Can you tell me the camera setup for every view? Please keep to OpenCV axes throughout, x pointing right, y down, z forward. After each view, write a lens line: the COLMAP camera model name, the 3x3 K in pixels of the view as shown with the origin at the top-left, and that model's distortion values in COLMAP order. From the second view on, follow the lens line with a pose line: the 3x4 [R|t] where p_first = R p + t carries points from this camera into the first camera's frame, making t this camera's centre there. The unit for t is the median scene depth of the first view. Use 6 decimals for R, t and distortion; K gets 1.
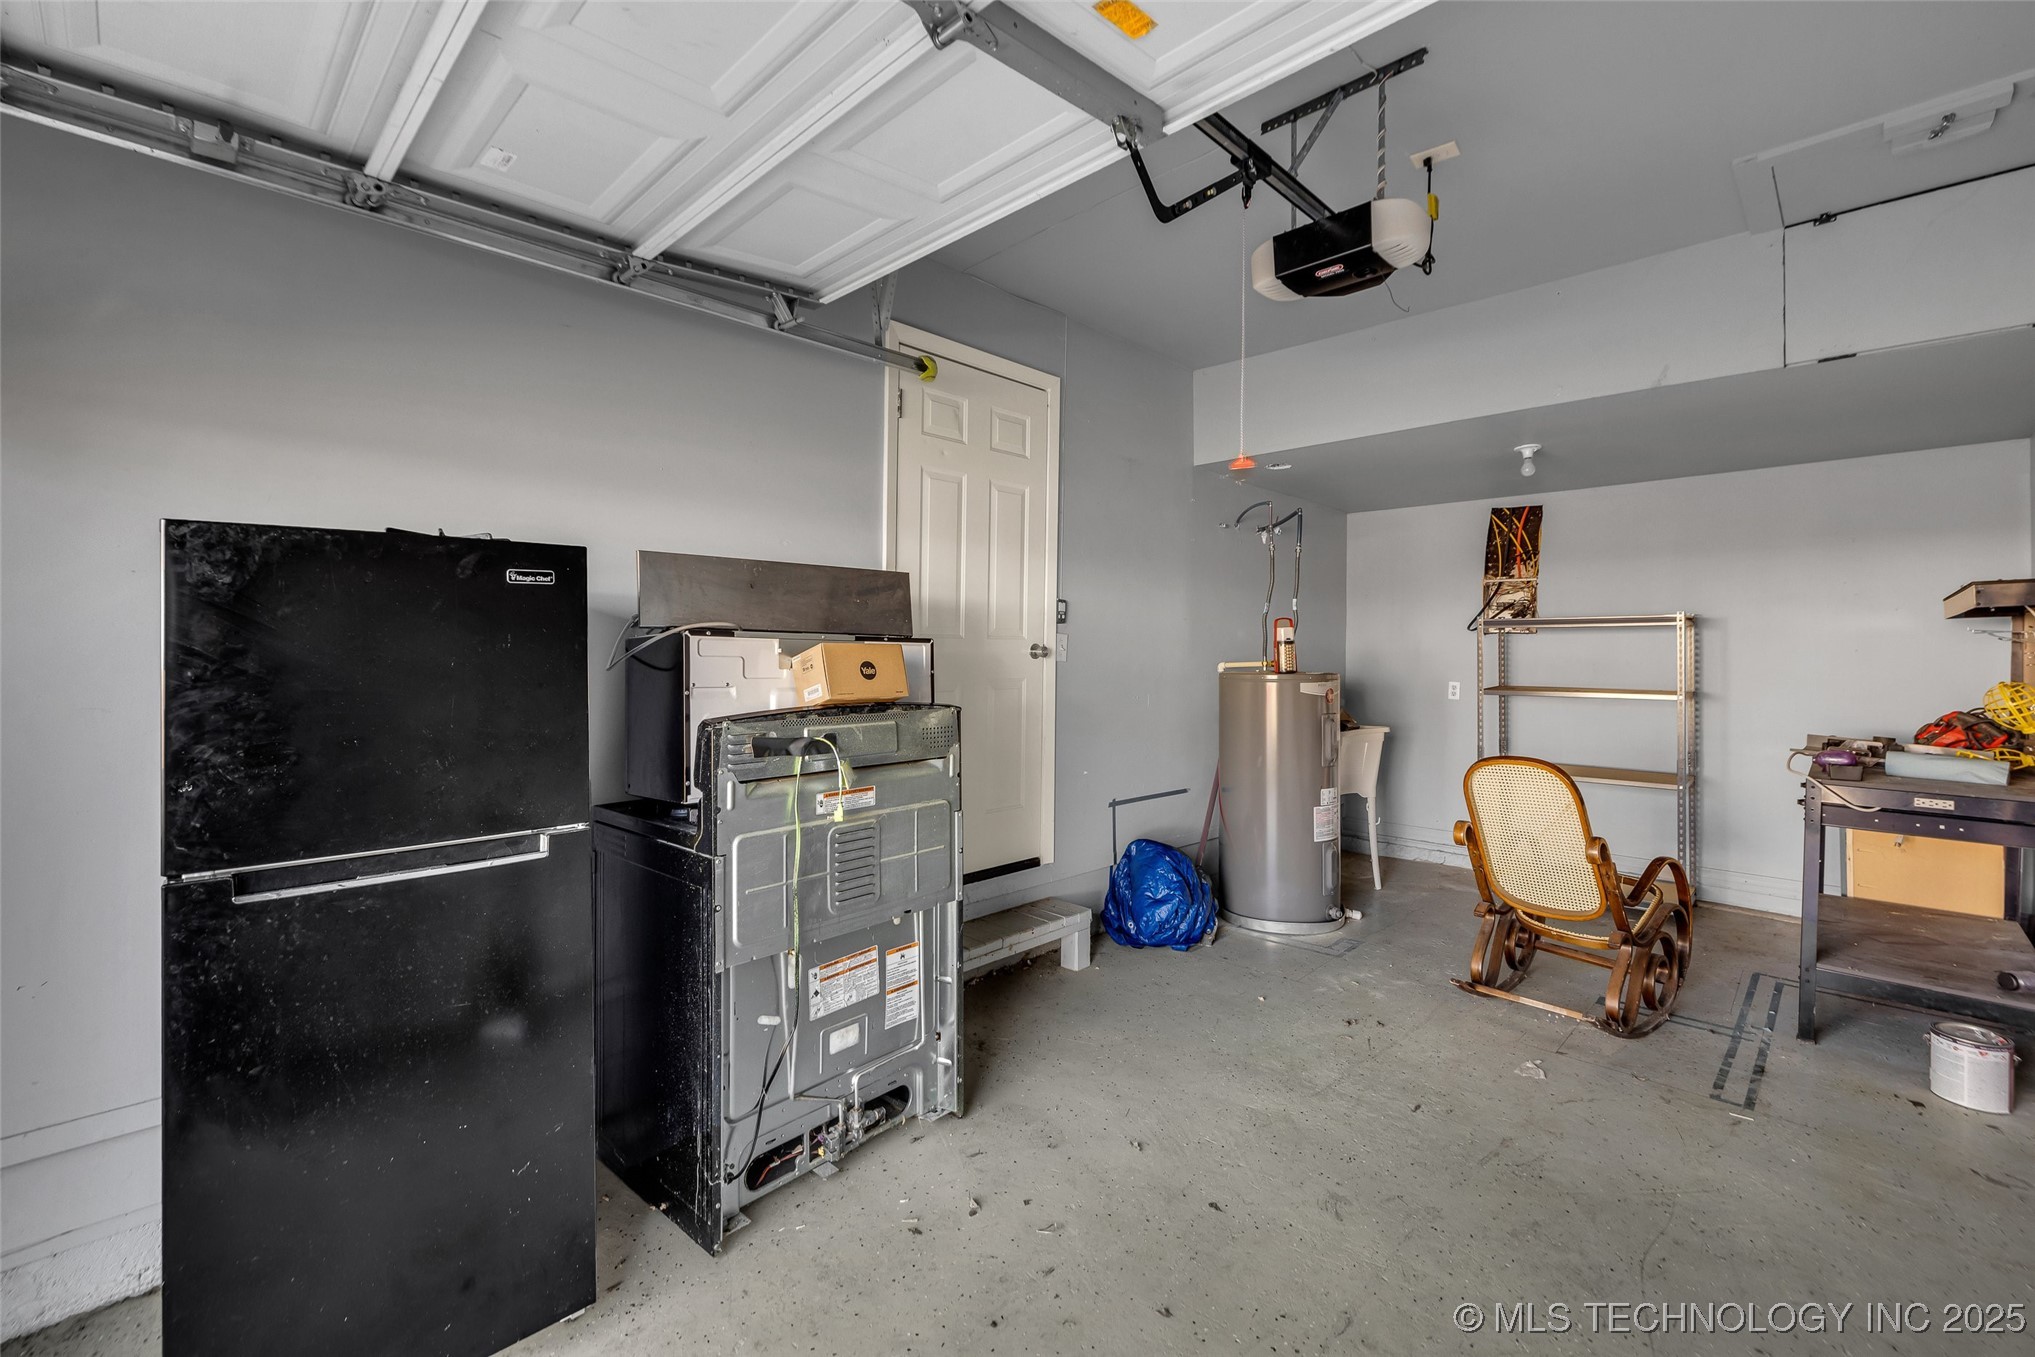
lens RADIAL K [[867.9, 0, 1017.8], [0, 867.9, 666.4], [0, 0, 1]] dist [0.003045, -0.000033]
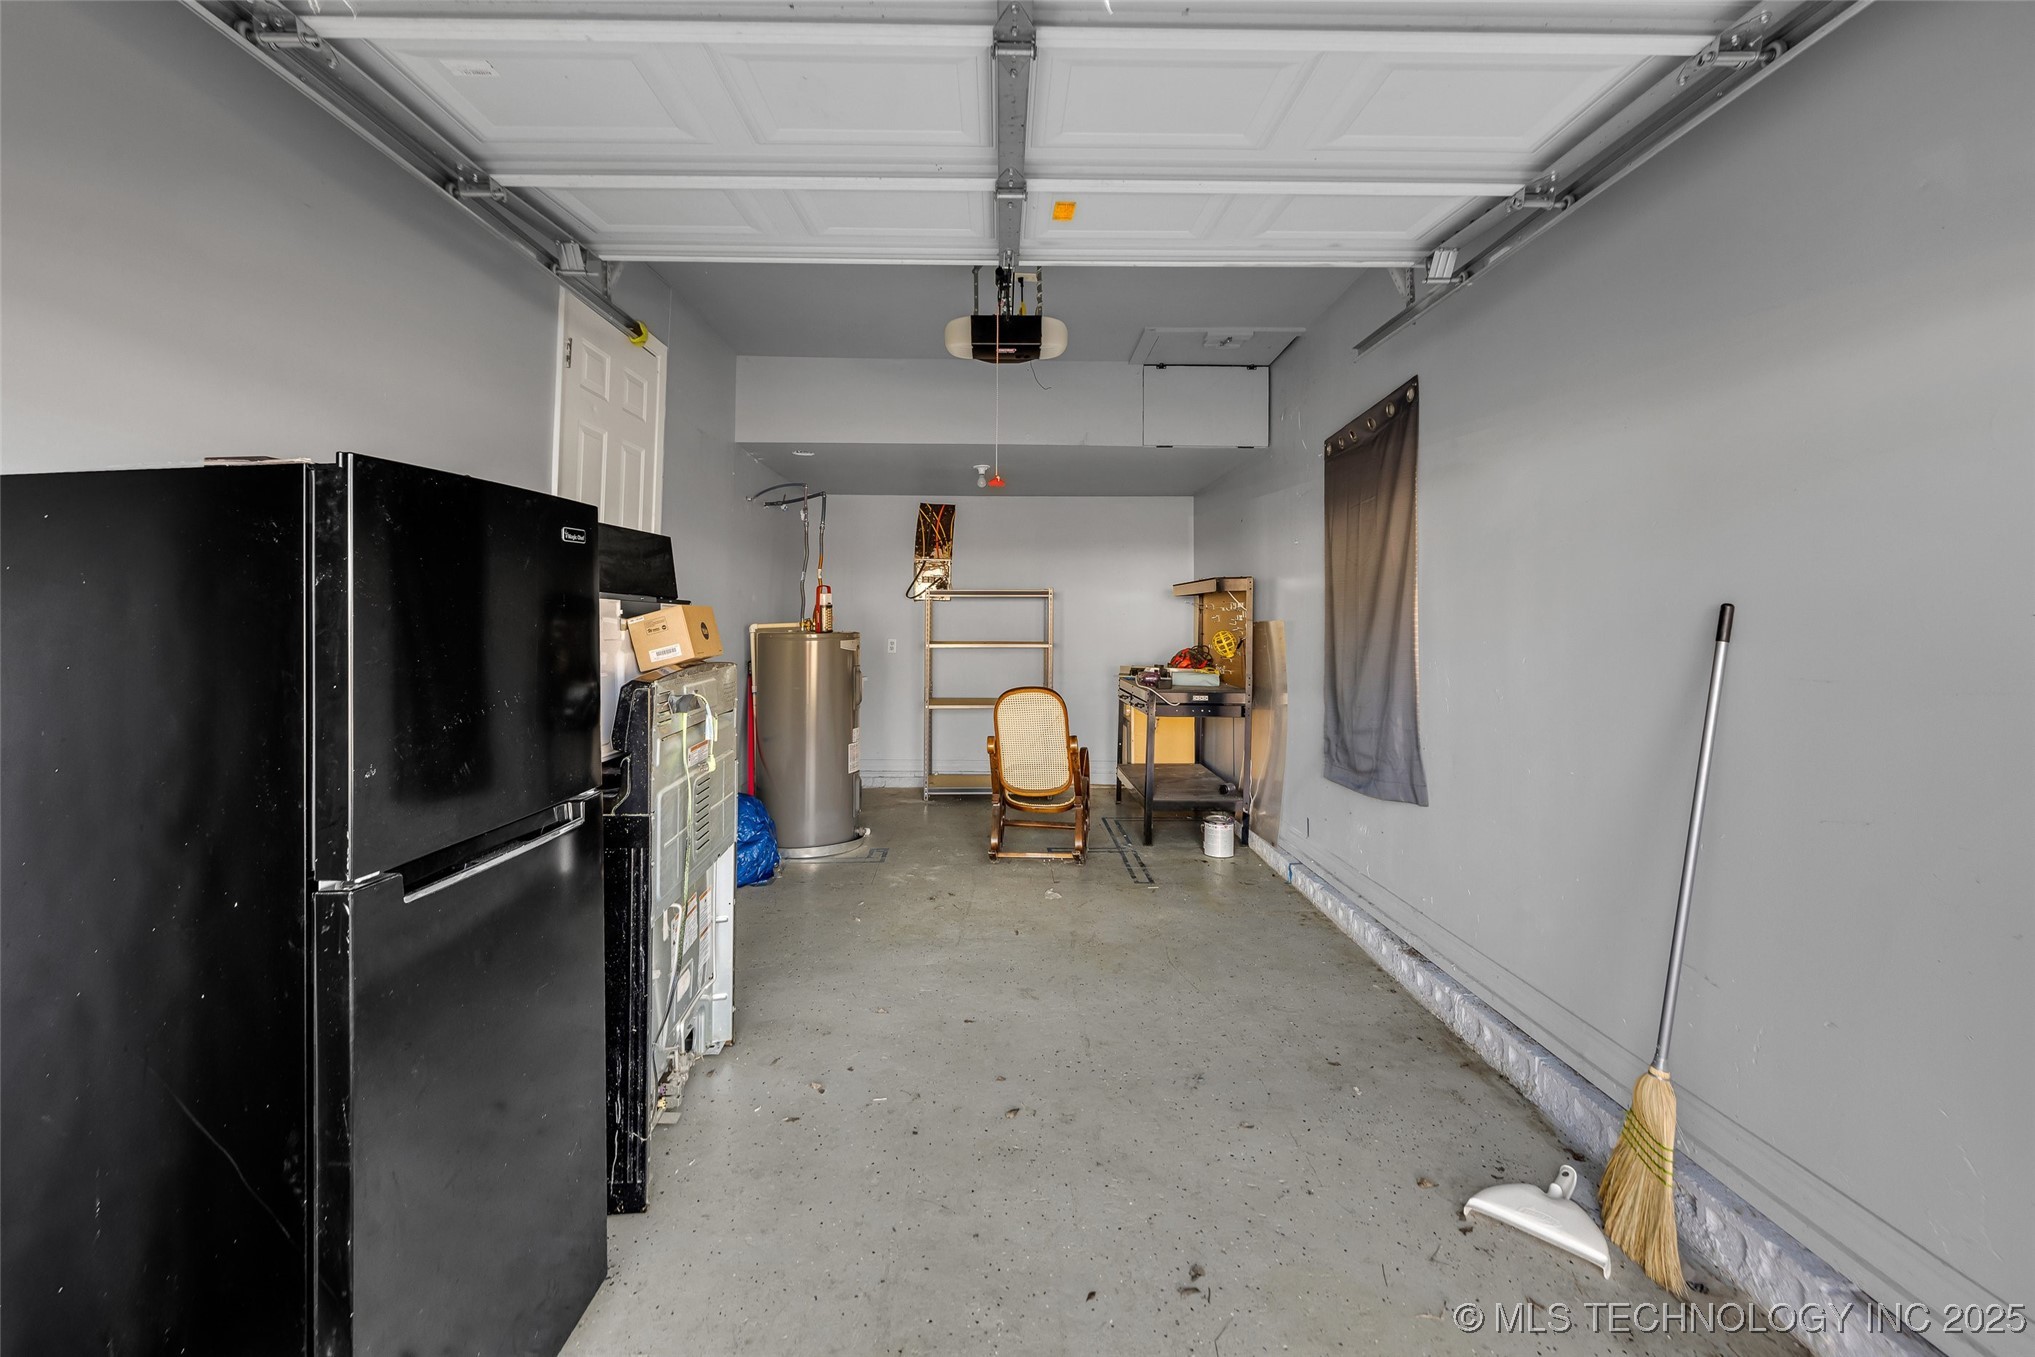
lens RADIAL K [[885.8, 0, 1007.0], [0, 885.8, 619.8], [0, 0, 1]] dist [0.021610, -0.000039]
pose [[0.706235, -0.002780, 0.707972, -0.402913], [0.010856, 0.999917, -0.006904, 0.001505], [-0.707894, 0.012562, 0.706207, -0.021038]]
